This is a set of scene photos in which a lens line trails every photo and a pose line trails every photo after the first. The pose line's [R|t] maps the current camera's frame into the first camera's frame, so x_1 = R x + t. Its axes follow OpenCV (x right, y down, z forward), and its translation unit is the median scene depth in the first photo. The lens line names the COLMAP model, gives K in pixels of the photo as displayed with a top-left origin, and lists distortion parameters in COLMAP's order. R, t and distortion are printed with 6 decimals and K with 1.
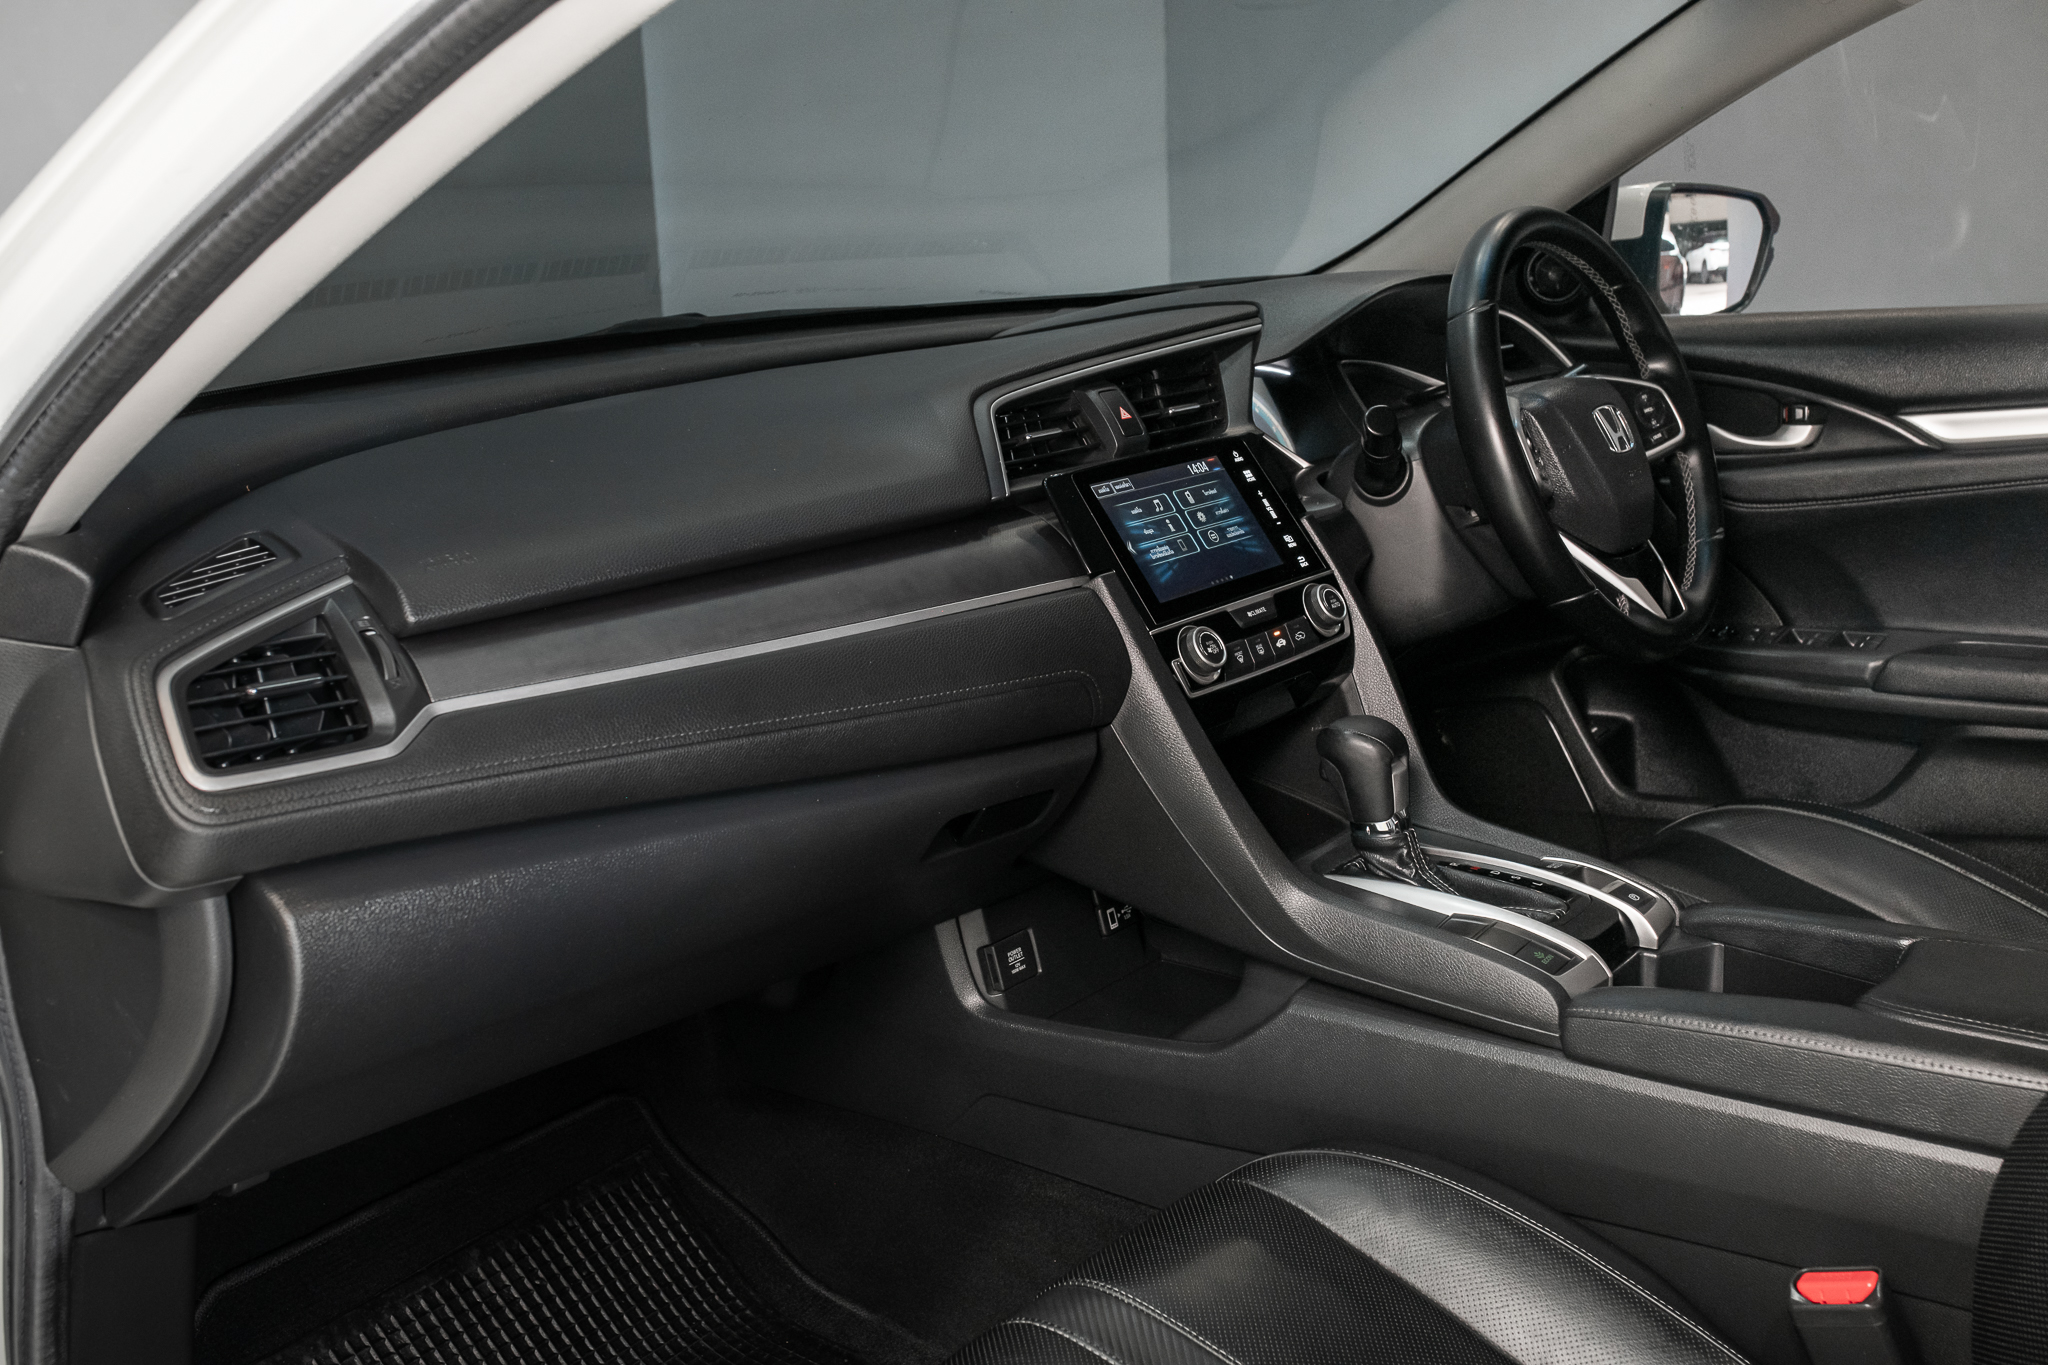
lens RADIAL K [[2023.5, 0, 1024.0], [0, 2023.5, 682.5], [0, 0, 1]] dist [-0.014227, -0.008712]
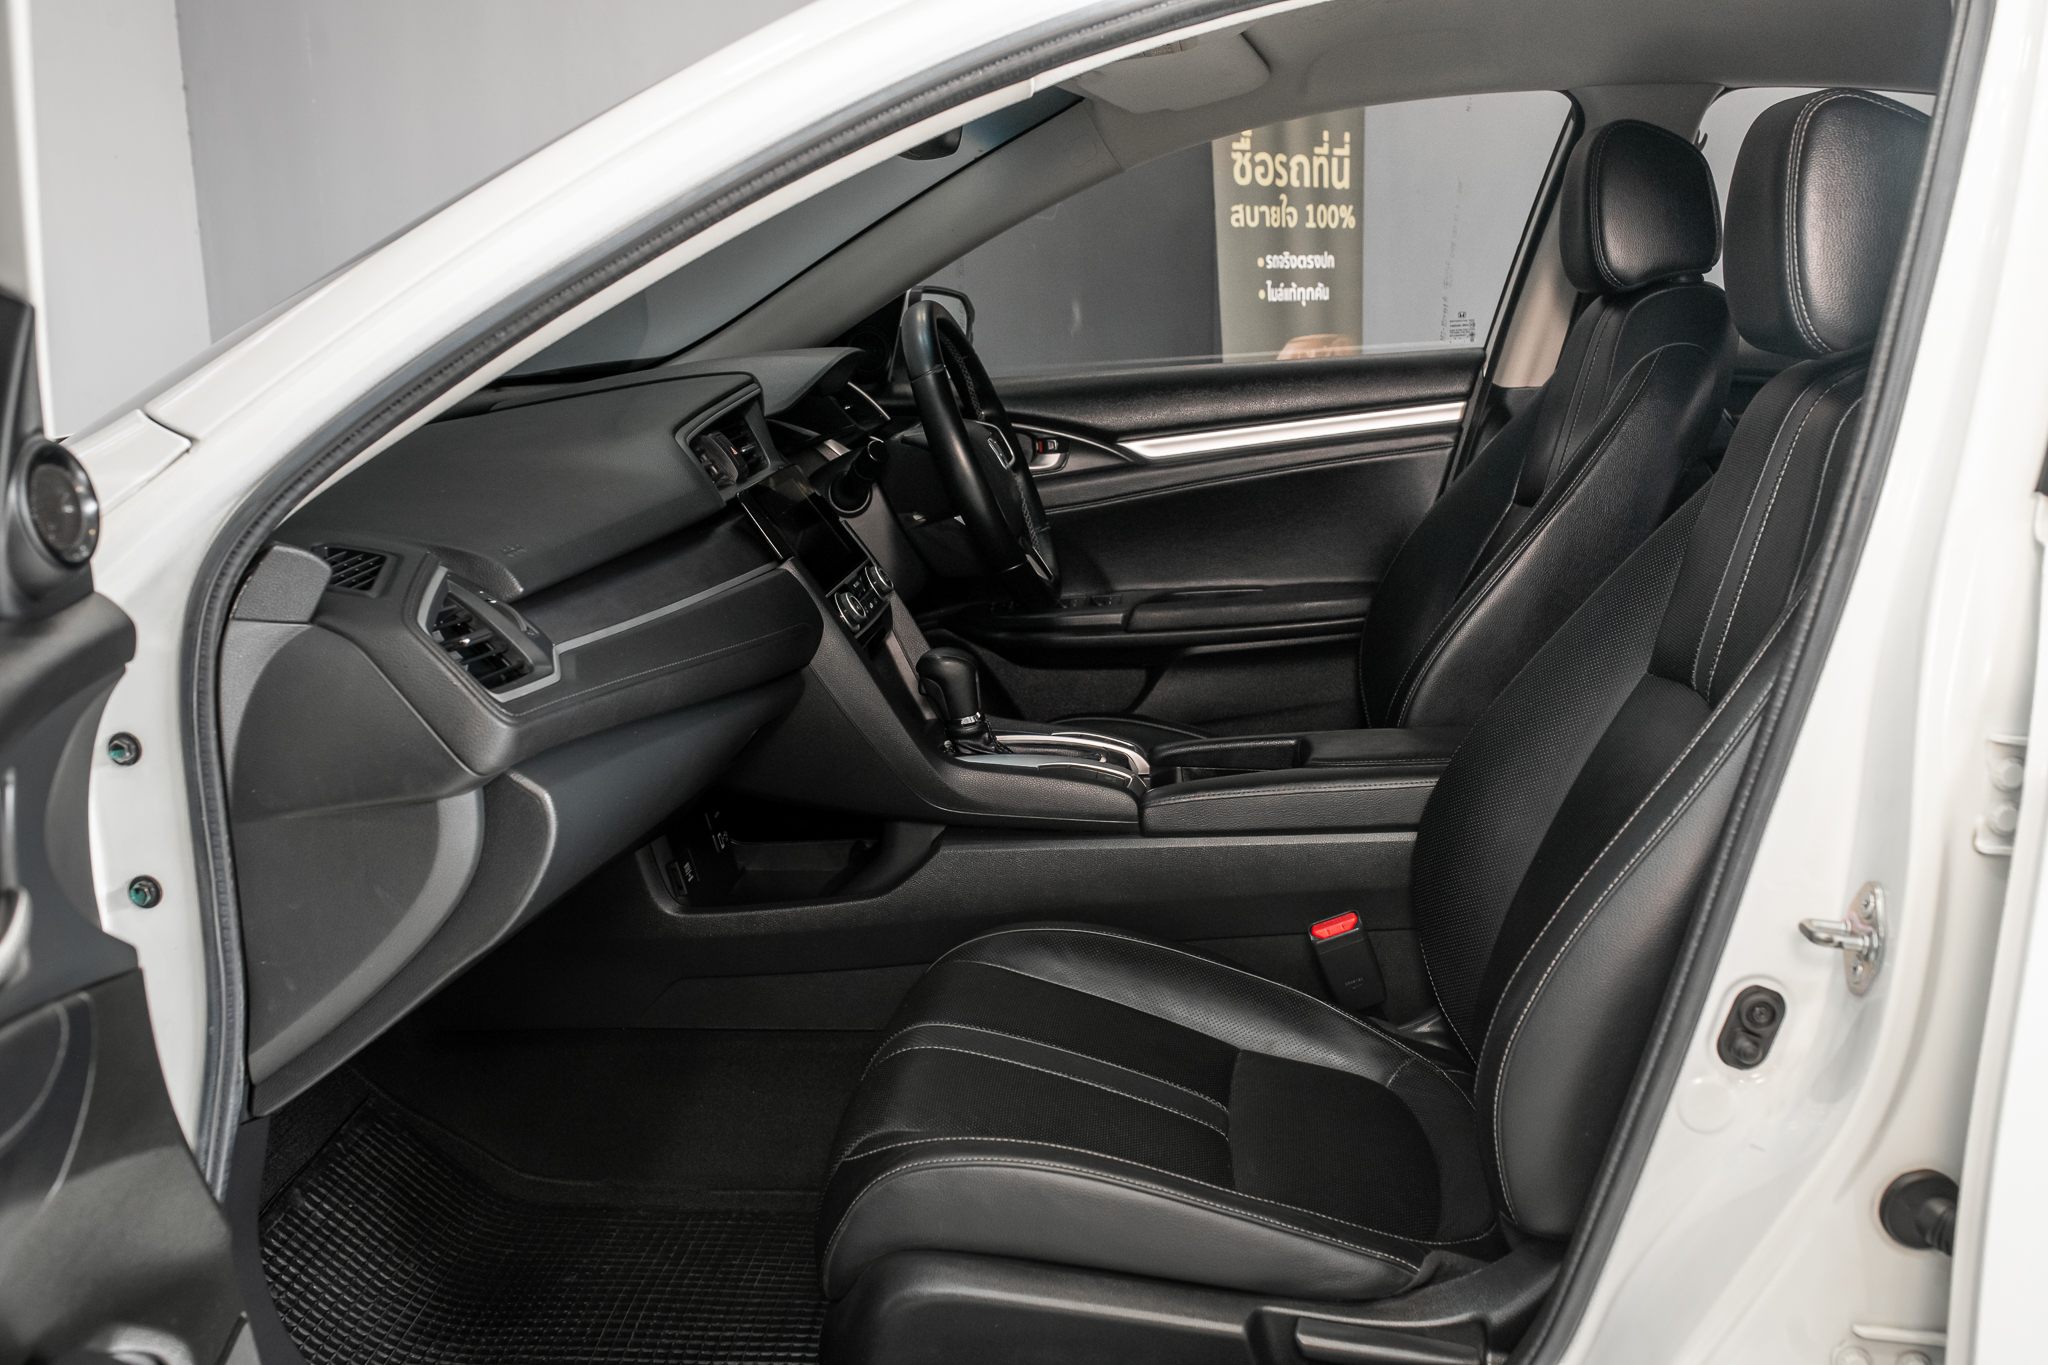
lens RADIAL K [[2014.9, 0, 1024.0], [0, 2014.9, 682.5], [0, 0, 1]] dist [0.005328, 0.000119]
pose [[0.841740, -0.102184, 0.530125, -0.460665], [0.130472, 0.991322, -0.016083, 0.060323], [-0.523880, 0.082704, 0.847767, -0.206672]]
